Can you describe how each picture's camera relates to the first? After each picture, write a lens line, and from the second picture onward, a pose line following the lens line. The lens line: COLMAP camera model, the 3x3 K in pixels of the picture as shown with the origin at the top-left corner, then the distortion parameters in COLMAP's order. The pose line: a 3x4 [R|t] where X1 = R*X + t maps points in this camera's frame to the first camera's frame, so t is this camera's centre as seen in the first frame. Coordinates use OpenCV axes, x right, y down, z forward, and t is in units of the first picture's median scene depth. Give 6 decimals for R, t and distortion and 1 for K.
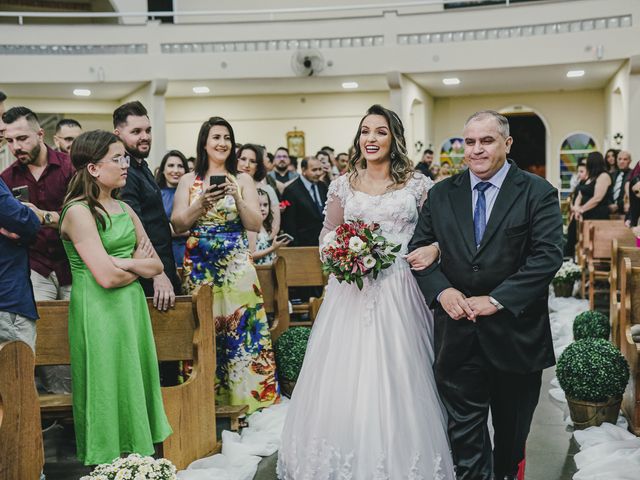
lens RADIAL K [[689.4, 0, 320.4], [0, 689.4, 229.9], [0, 0, 1]] dist [-0.089155, 0.151029]
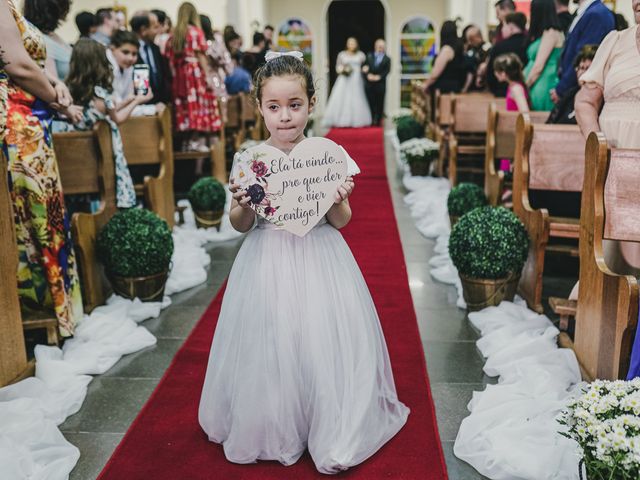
lens RADIAL K [[689.4, 0, 320.4], [0, 689.4, 229.9], [0, 0, 1]] dist [-0.089155, 0.151029]
pose [[0.970649, -0.044566, 0.236334, -0.011347], [0.009509, 0.989024, 0.147448, 0.060453], [-0.240312, -0.140873, 0.960419, 0.225068]]
